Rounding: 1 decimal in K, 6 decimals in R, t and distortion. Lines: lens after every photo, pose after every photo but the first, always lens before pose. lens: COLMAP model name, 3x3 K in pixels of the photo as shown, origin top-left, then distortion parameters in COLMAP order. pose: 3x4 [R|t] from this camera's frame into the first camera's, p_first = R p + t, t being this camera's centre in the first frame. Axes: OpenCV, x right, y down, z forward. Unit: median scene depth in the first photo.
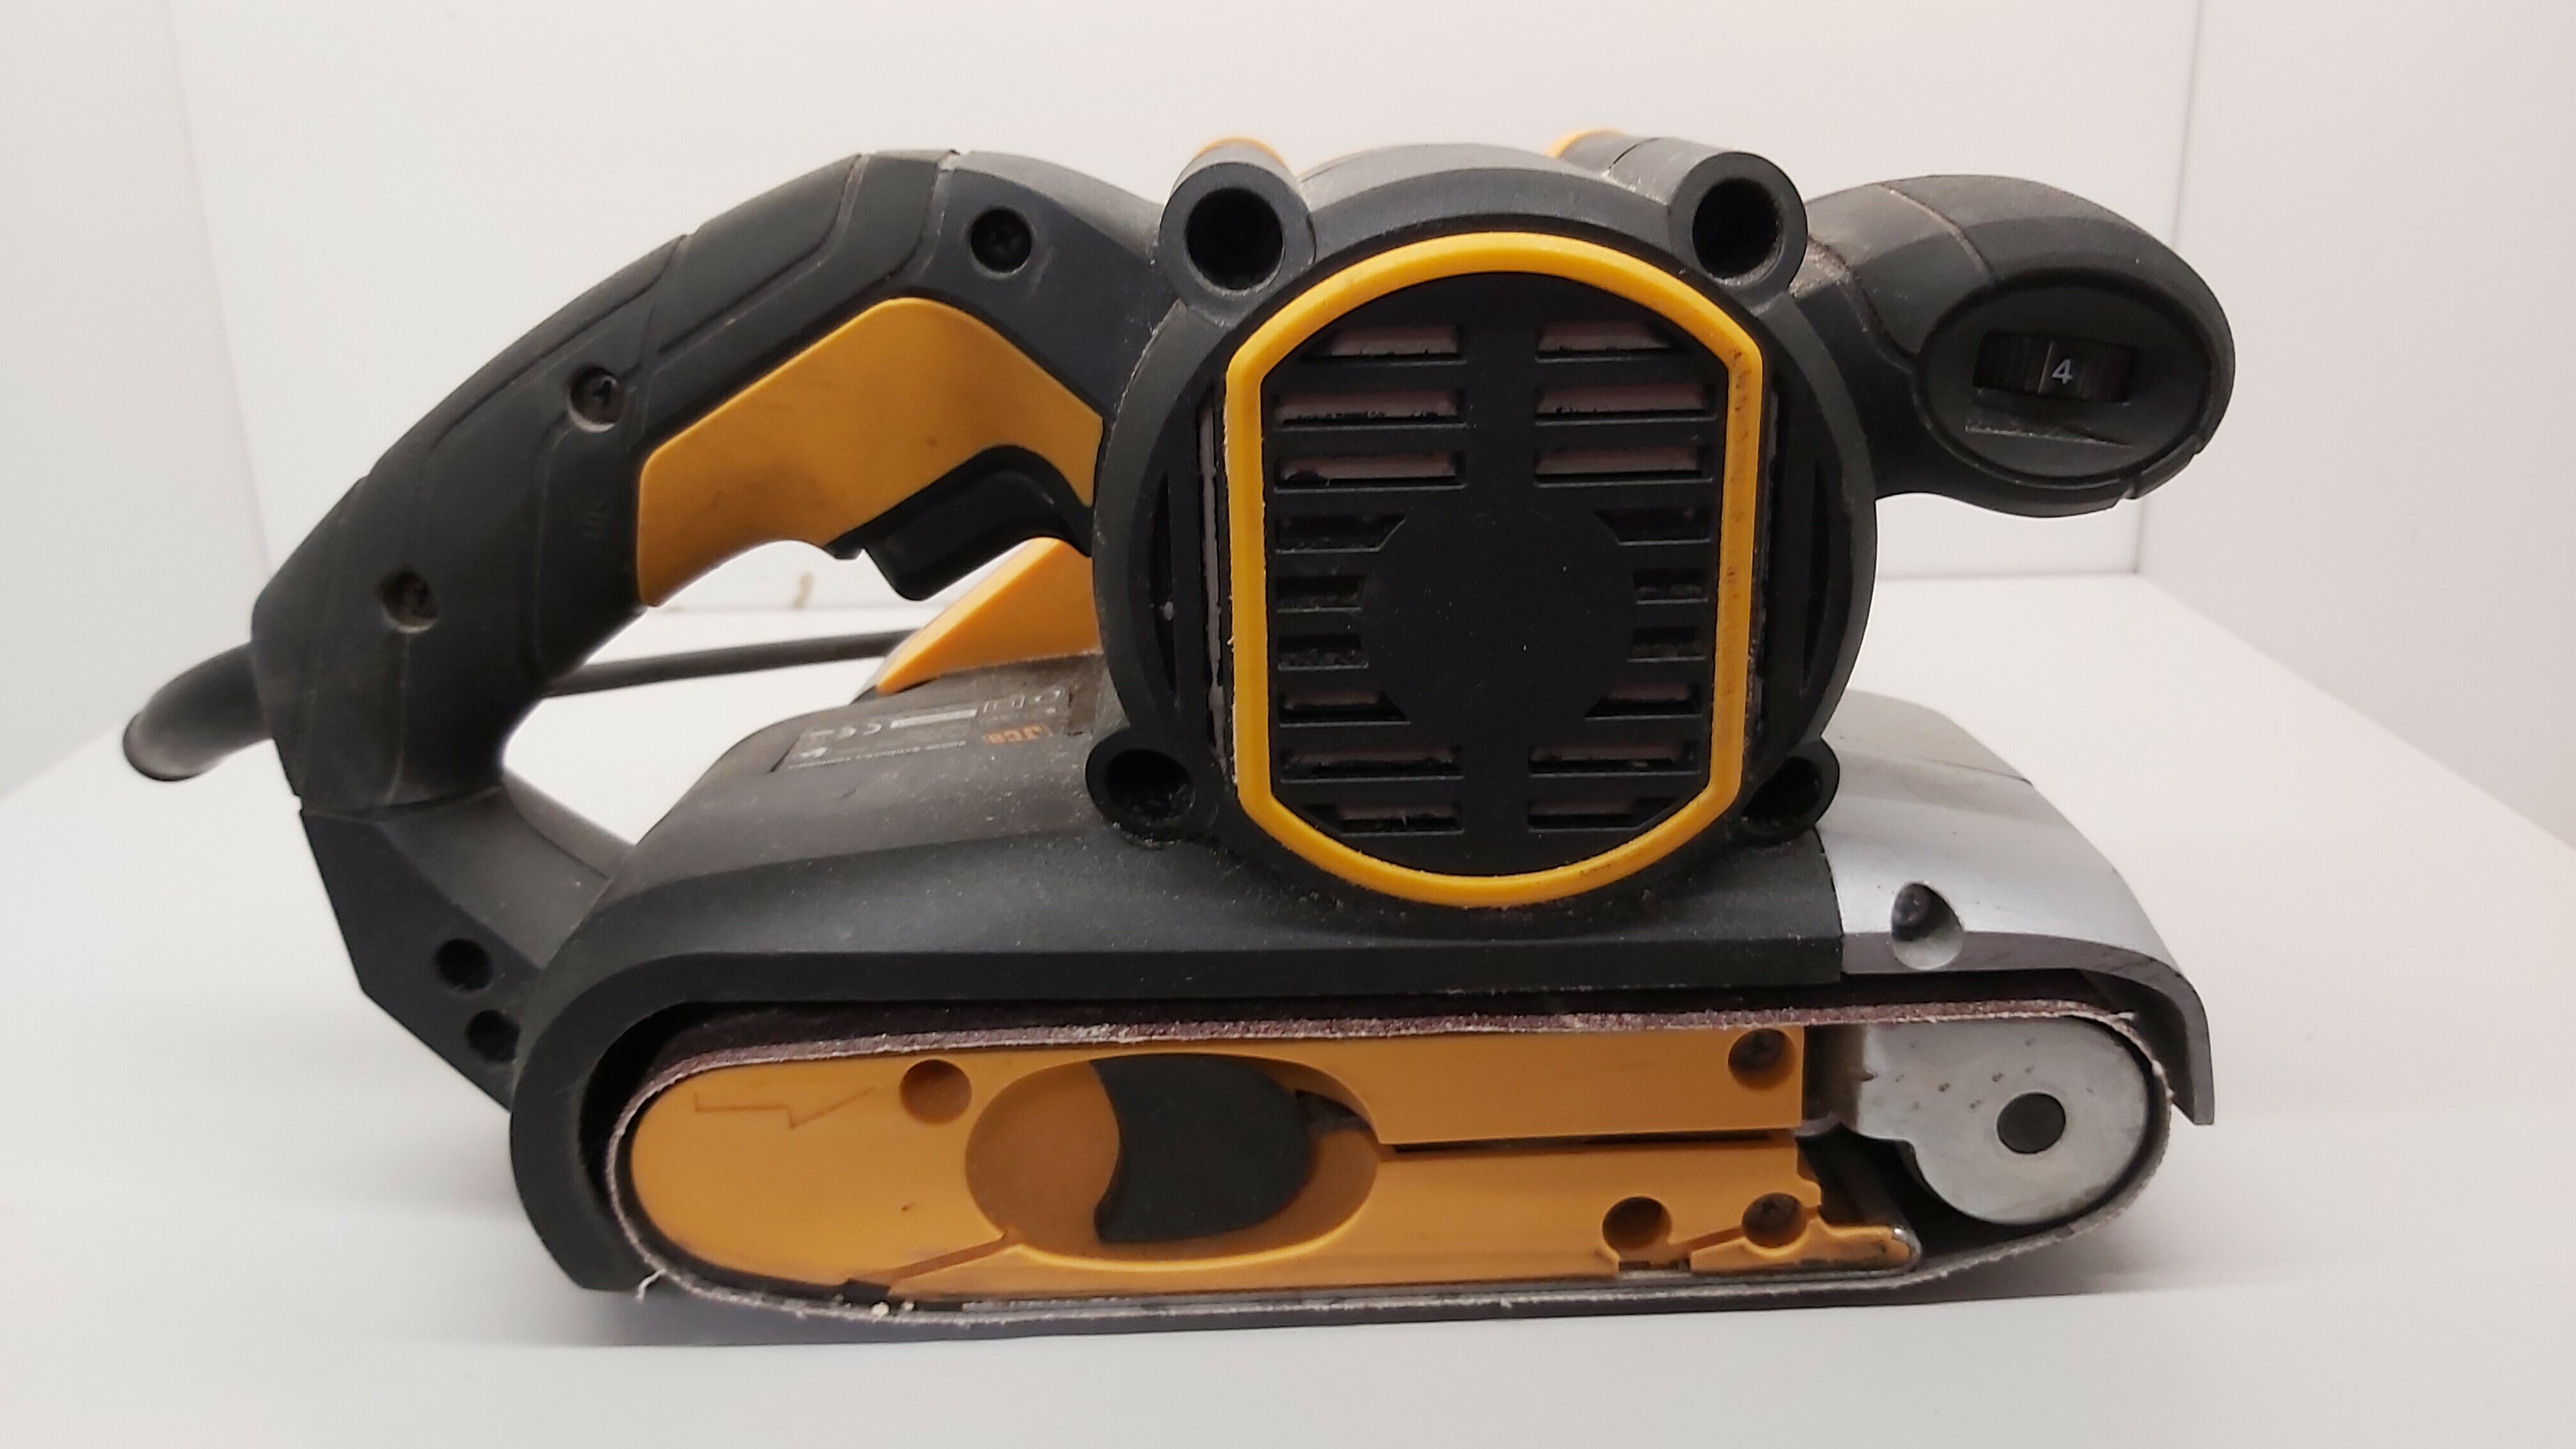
lens RADIAL K [[2033.7, 0, 1288.0], [0, 2033.7, 724.5], [0, 0, 1]] dist [0.101832, -0.257481]
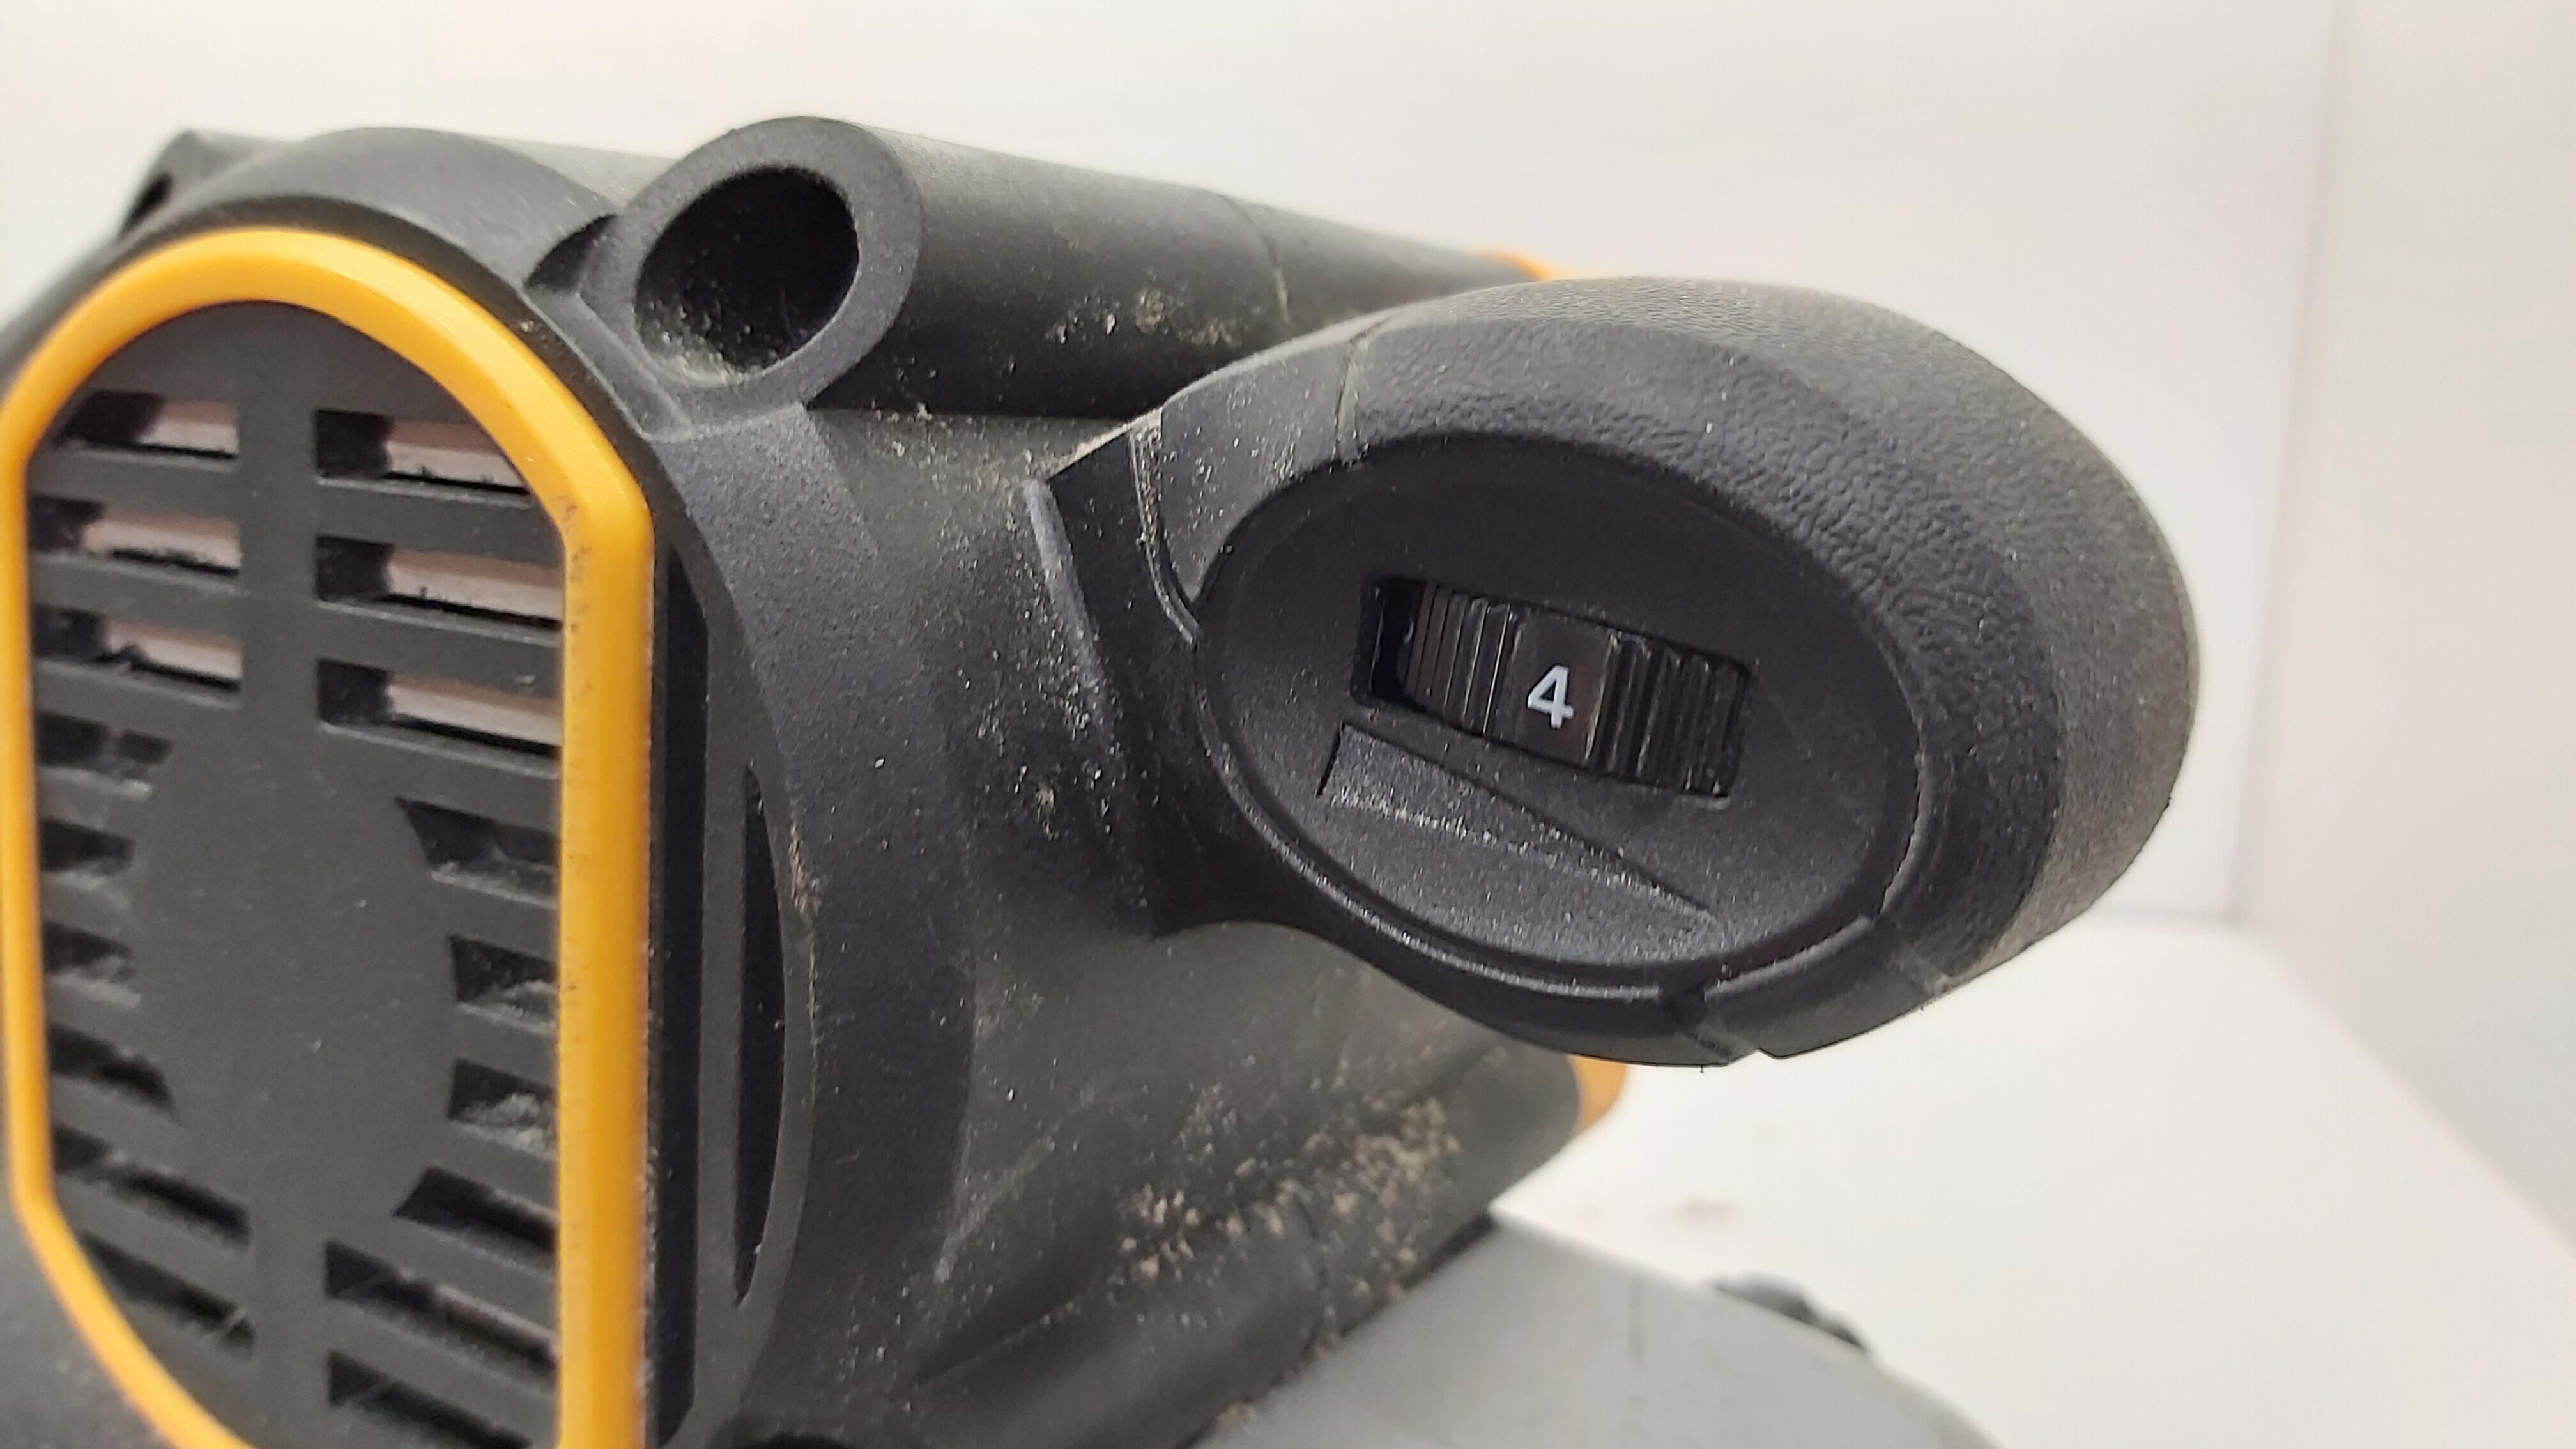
lens RADIAL K [[2033.7, 0, 1288.0], [0, 2033.7, 724.5], [0, 0, 1]] dist [0.101832, -0.257481]
pose [[0.843455, 0.147206, -0.516637, 0.545917], [-0.237819, 0.964667, -0.113396, -0.108960], [0.481690, 0.218511, 0.848662, 0.638340]]
